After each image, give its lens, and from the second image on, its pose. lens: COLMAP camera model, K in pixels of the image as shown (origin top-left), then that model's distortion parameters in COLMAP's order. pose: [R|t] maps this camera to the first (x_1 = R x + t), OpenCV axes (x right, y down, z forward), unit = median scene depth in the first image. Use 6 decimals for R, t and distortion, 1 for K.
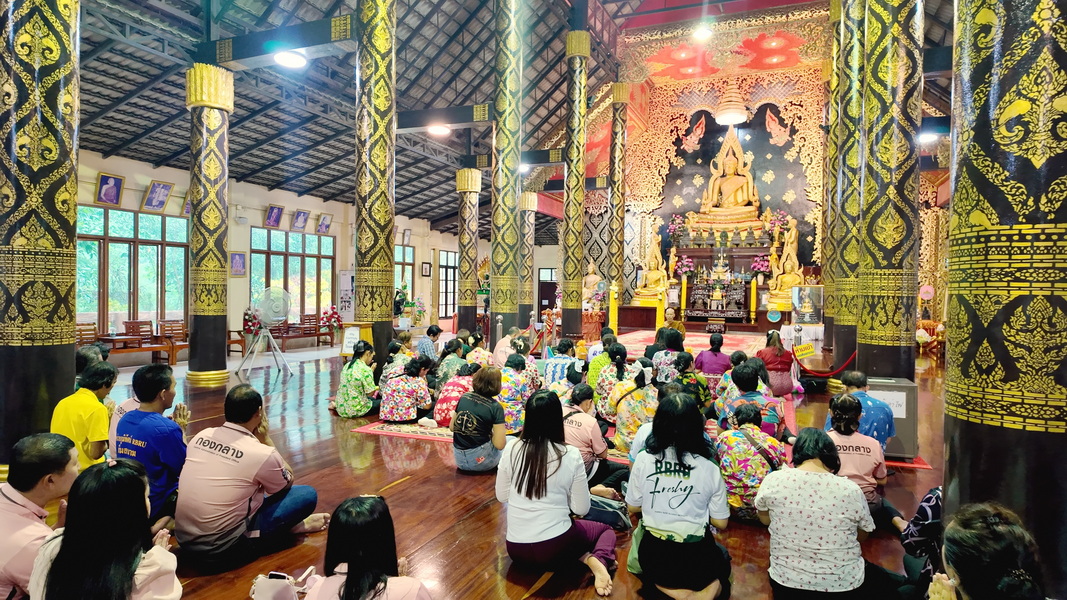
lens RADIAL K [[641.1, 0, 533.5], [0, 641.1, 300.0], [0, 0, 1]] dist [0.087371, -0.094936]
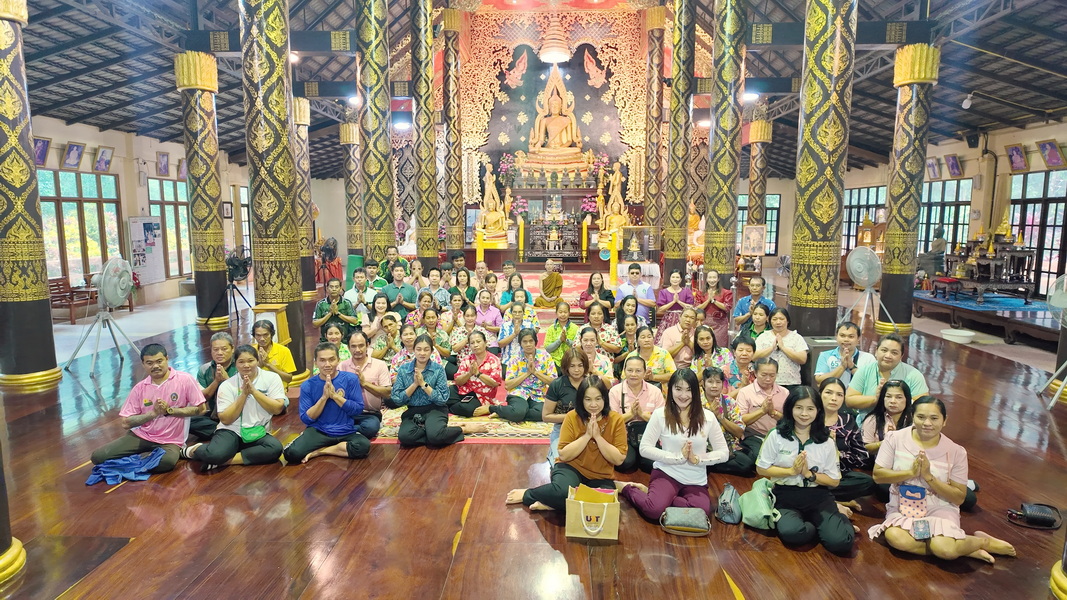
lens RADIAL K [[641.1, 0, 533.5], [0, 641.1, 300.0], [0, 0, 1]] dist [0.087371, -0.094936]
pose [[0.932151, -0.062537, 0.356629, -0.121378], [0.018738, 0.991983, 0.124973, -0.034834], [-0.361586, -0.109811, 0.925849, 0.043241]]
